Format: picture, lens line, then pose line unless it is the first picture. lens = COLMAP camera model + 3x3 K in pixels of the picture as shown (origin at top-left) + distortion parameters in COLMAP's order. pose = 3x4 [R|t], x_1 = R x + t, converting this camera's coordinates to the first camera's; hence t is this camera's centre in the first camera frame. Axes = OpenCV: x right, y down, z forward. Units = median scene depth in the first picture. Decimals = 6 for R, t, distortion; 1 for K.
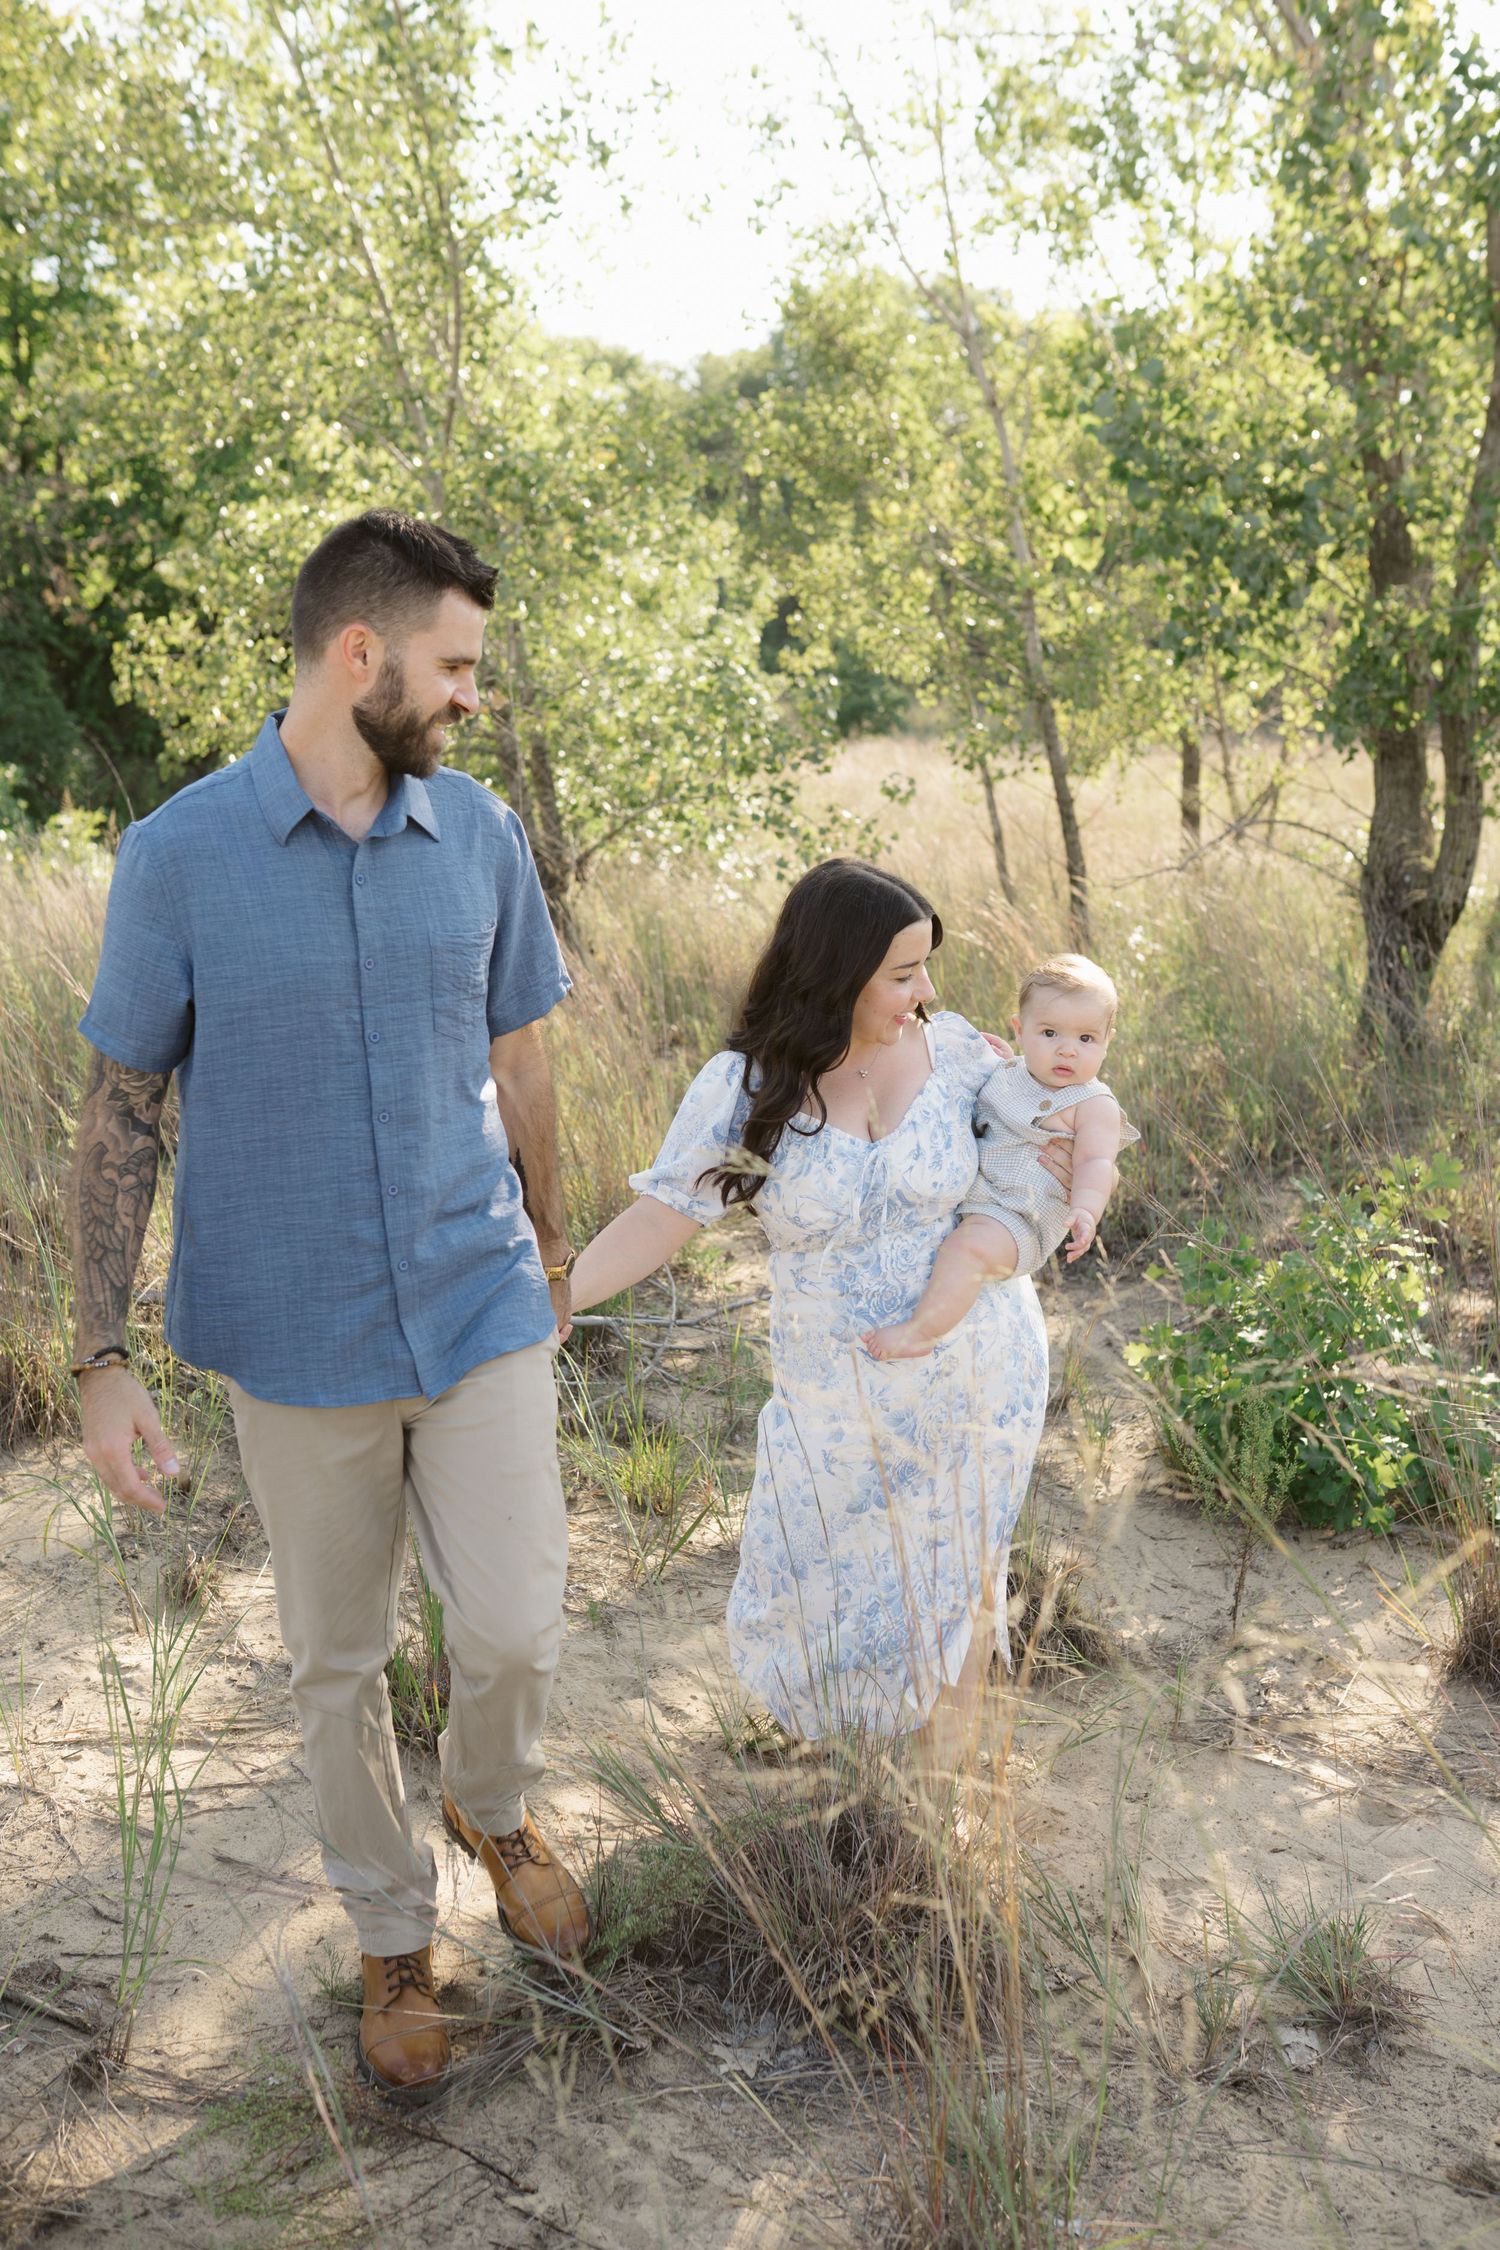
lens RADIAL K [[2214.5, 0, 752.8], [0, 2214.5, 1105.9], [0, 0, 1]] dist [-0.010828, 0.011528]
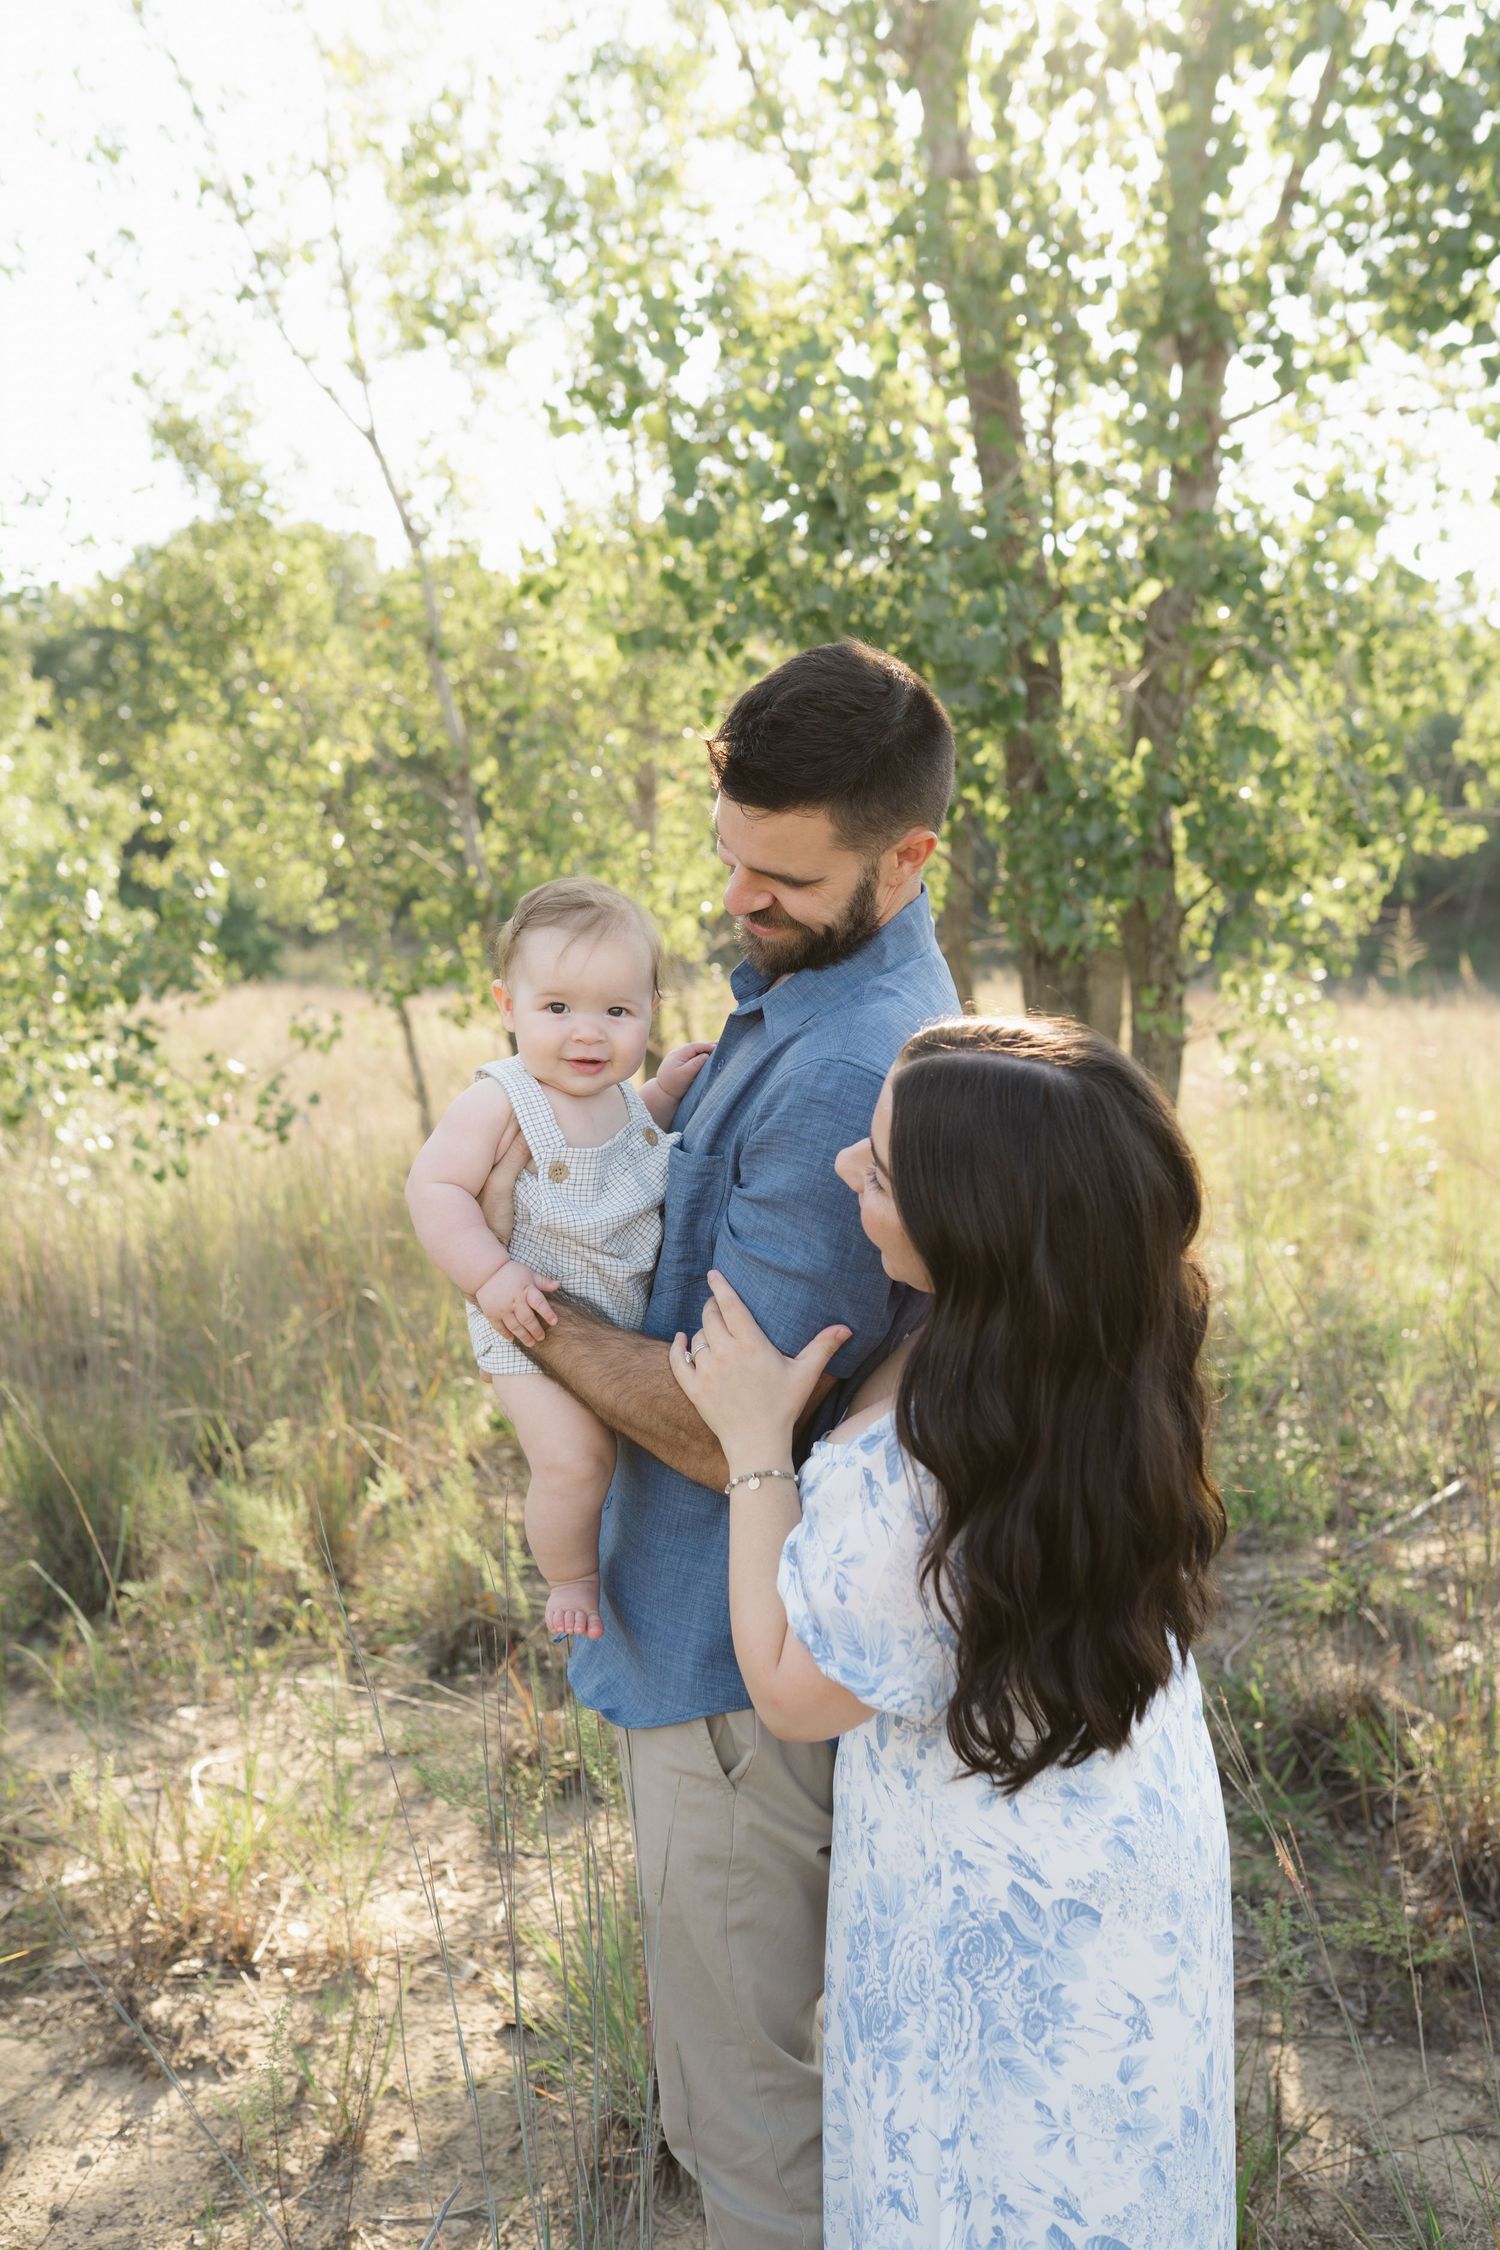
lens RADIAL K [[2236.6, 0, 725.0], [0, 2236.6, 1141.9], [0, 0, 1]] dist [0.003506, -0.008395]
pose [[0.965012, -0.024988, 0.261013, 0.004912], [0.050179, 0.994650, -0.090298, -0.023610], [-0.257360, 0.100236, 0.961103, 0.199453]]
